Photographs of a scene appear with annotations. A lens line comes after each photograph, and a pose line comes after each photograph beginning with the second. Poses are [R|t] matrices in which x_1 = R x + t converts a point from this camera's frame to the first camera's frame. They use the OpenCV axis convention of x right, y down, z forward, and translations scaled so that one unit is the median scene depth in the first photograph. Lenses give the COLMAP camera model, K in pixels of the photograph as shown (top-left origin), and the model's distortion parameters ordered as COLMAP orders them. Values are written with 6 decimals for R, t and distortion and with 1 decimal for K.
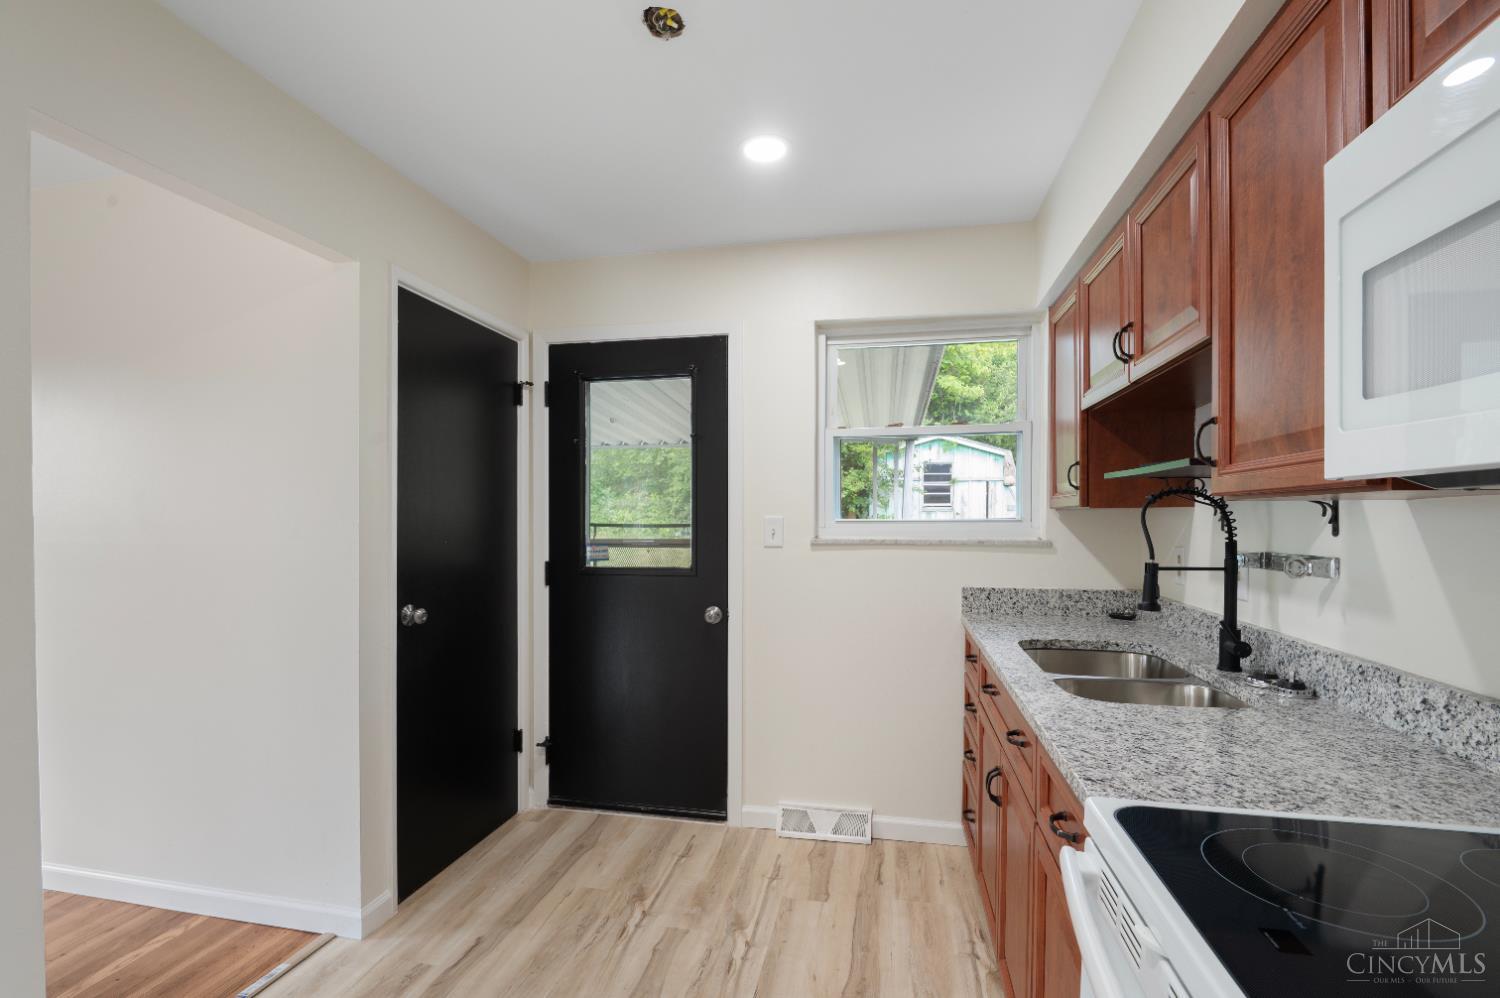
lens RADIAL K [[705.9, 0, 749.3], [0, 705.9, 535.4], [0, 0, 1]] dist [-0.001828, -0.000275]
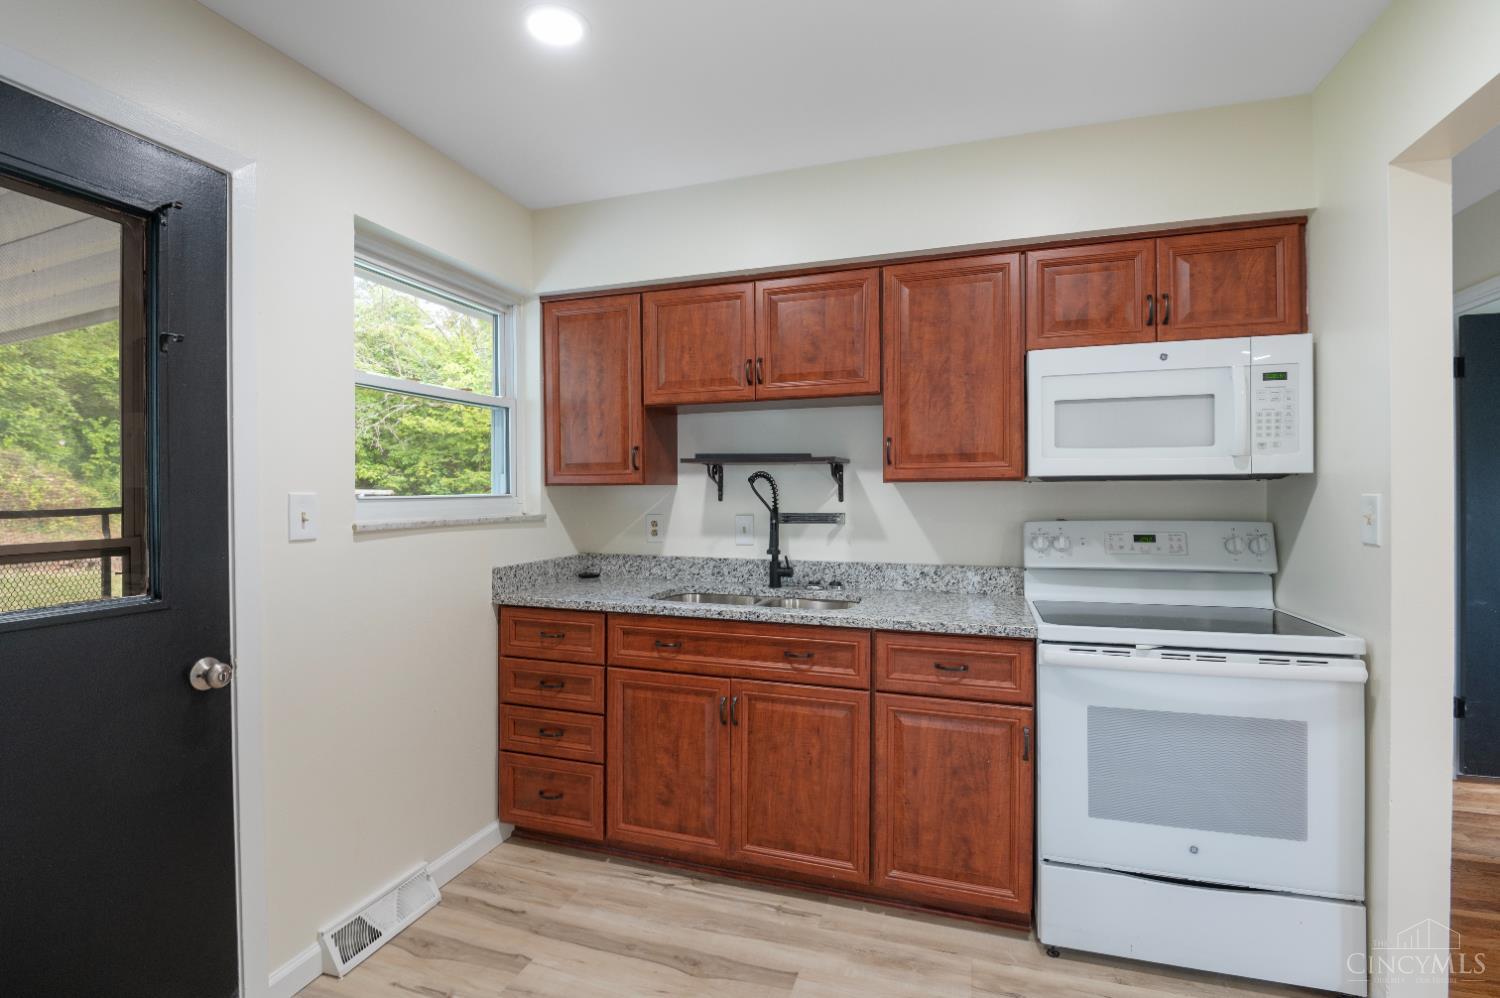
lens RADIAL K [[692.0, 0, 750.0], [0, 692.0, 499.0], [0, 0, 1]] dist [-0.001538, -0.000546]
pose [[0.125814, -0.010615, 0.991997, -0.643610], [0.029291, 0.999547, 0.006981, -0.016509], [-0.991621, 0.028178, 0.126068, 0.620564]]
